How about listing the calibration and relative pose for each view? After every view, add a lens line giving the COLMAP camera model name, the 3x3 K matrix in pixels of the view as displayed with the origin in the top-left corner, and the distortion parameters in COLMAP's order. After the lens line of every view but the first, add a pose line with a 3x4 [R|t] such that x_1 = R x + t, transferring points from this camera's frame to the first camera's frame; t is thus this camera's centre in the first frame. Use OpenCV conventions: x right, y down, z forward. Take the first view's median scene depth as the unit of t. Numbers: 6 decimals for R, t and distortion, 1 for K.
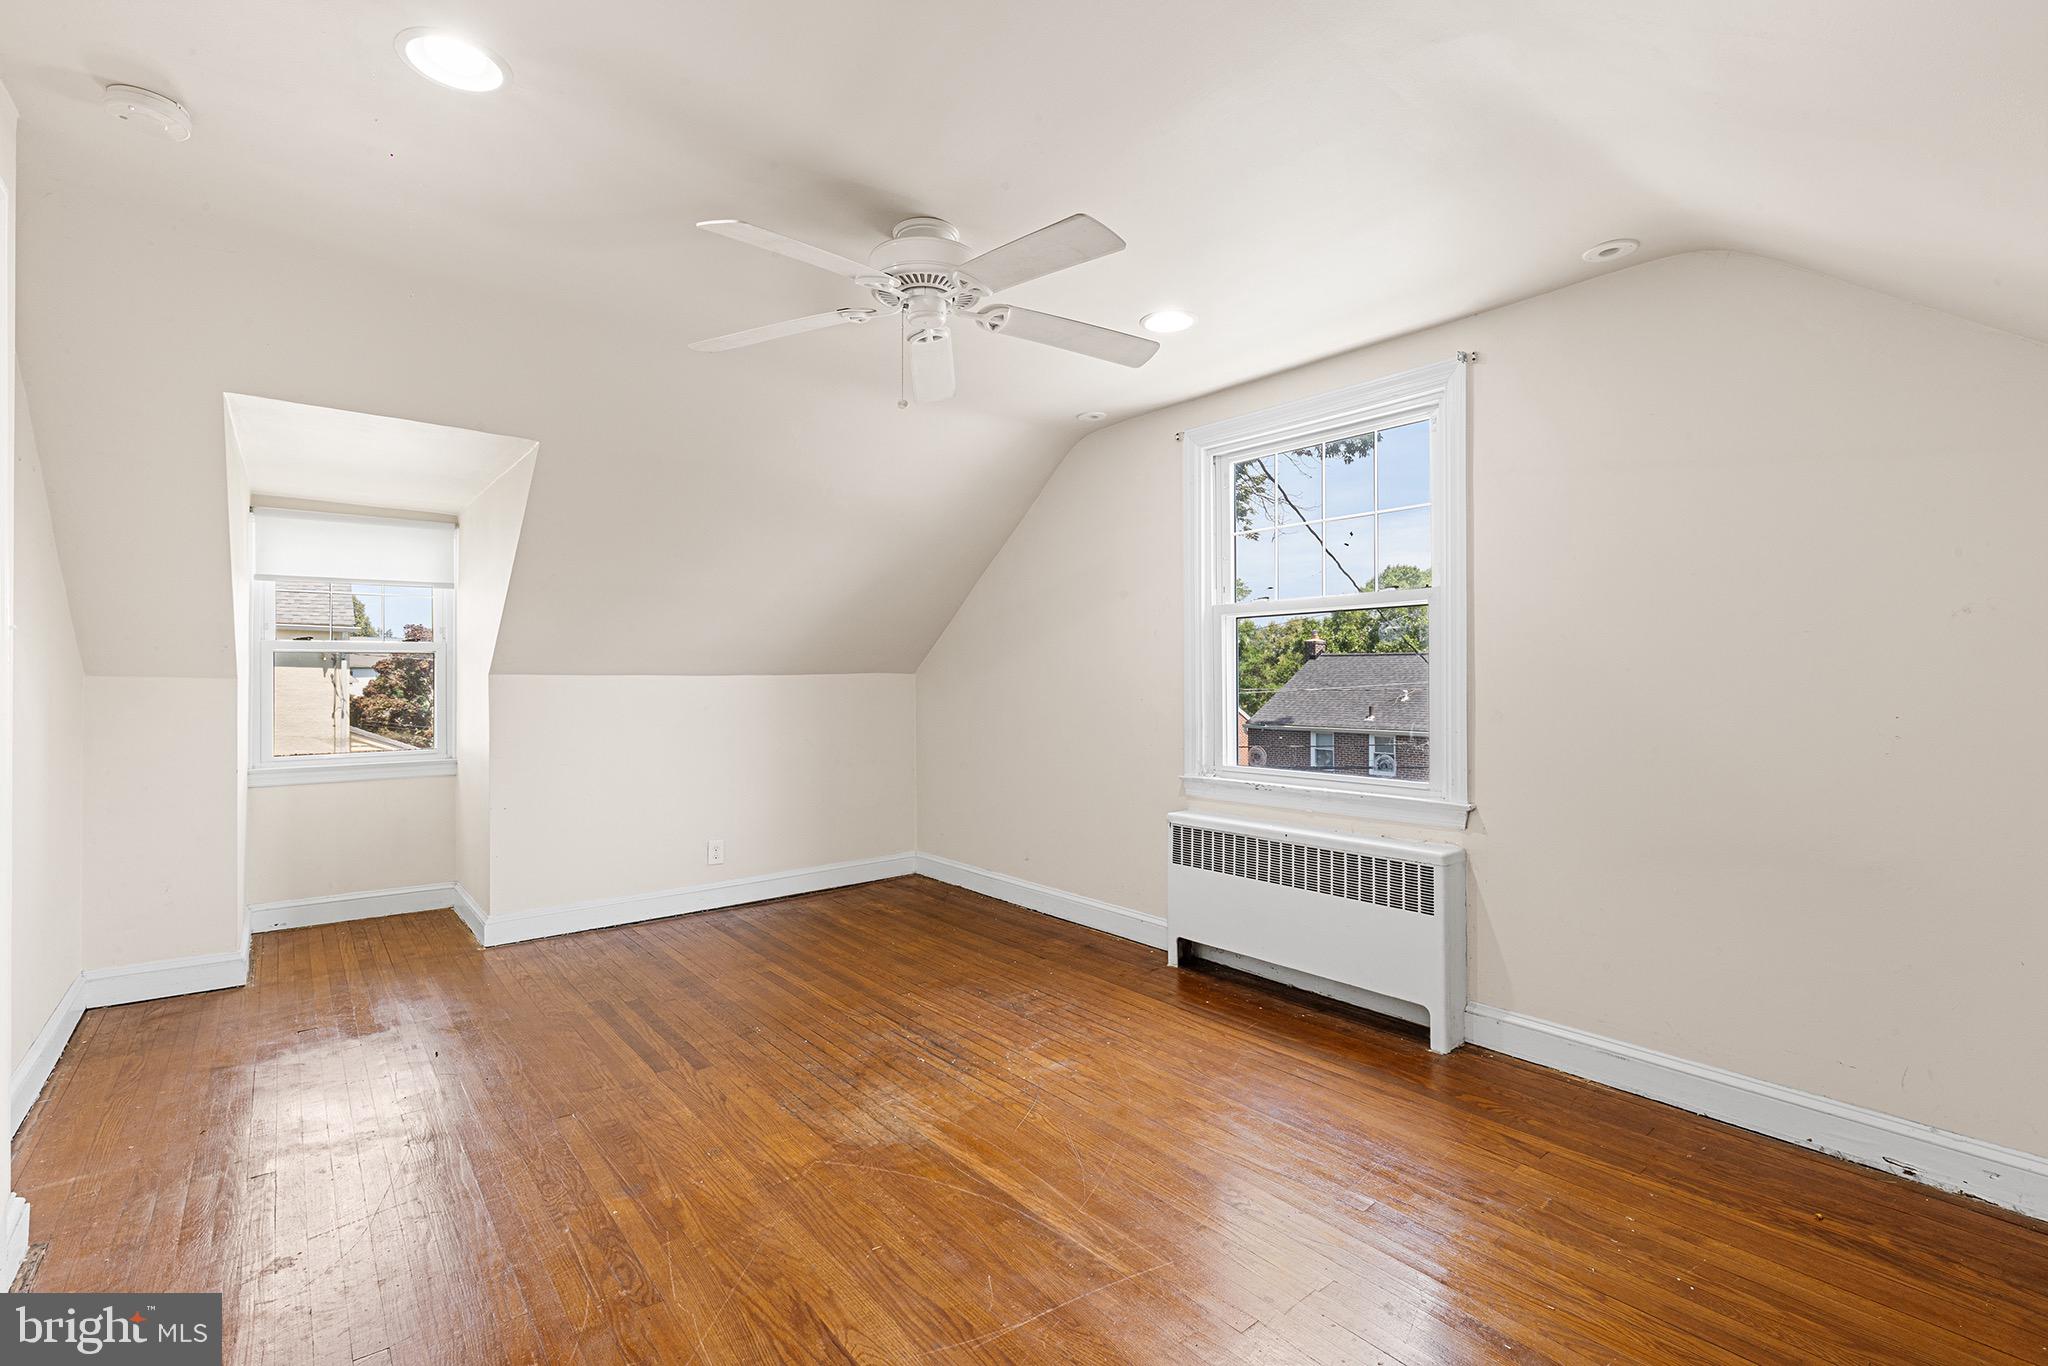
lens RADIAL K [[920.6, 0, 1018.5], [0, 920.6, 658.0], [0, 0, 1]] dist [0.003701, 0.000330]
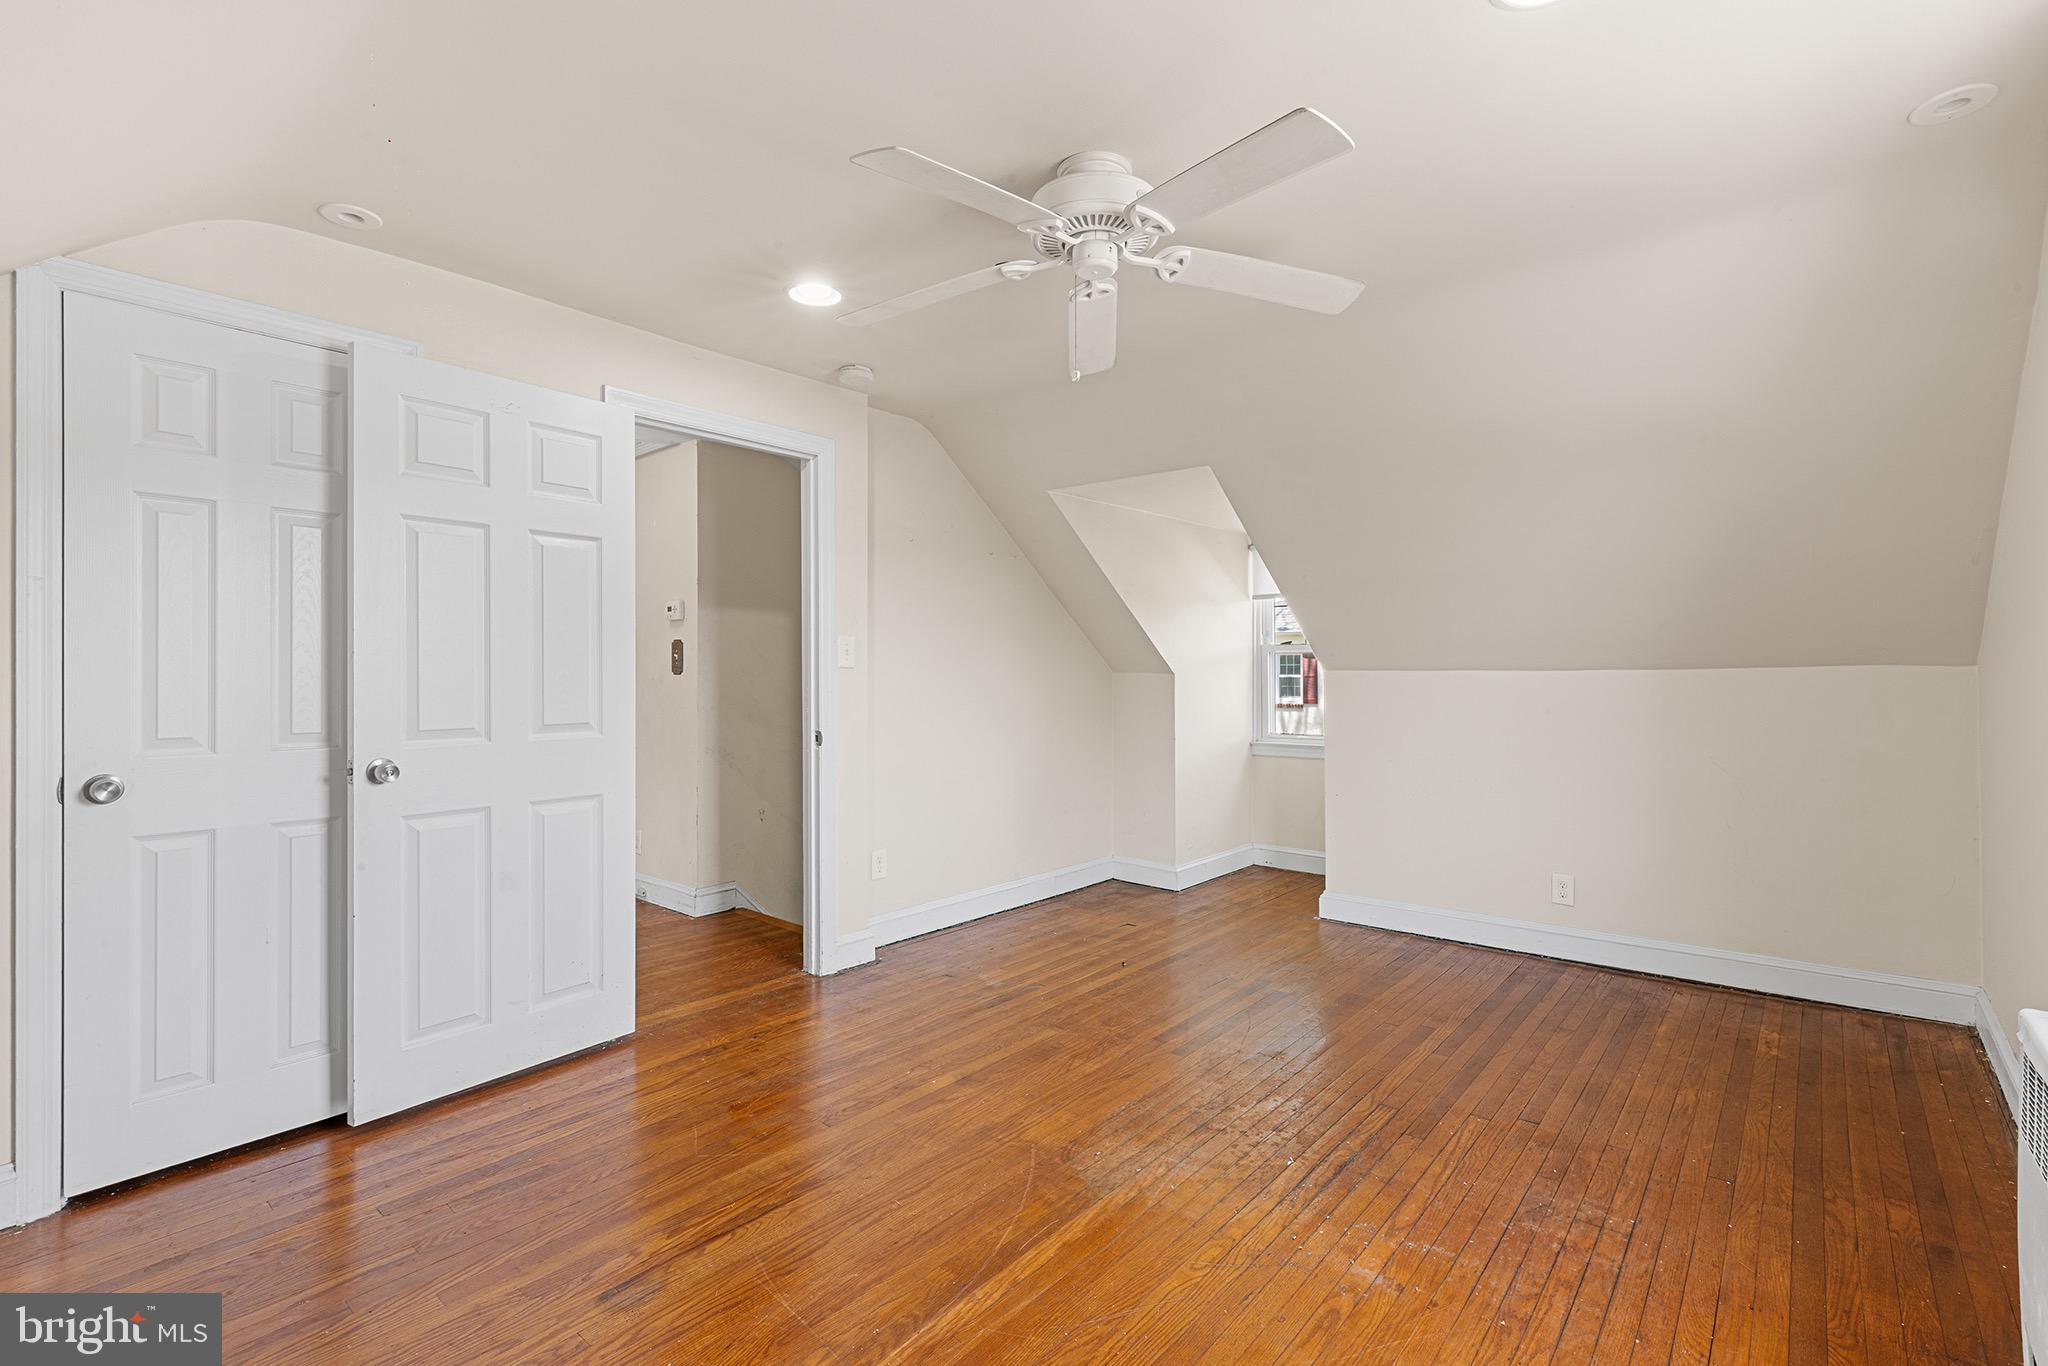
lens RADIAL K [[920.6, 0, 1018.5], [0, 920.6, 658.0], [0, 0, 1]] dist [0.003701, 0.000330]
pose [[0.177448, -0.016380, -0.983994, 0.544203], [0.022683, 0.999664, -0.012550, 0.010817], [0.983869, -0.020093, 0.177759, 0.553234]]
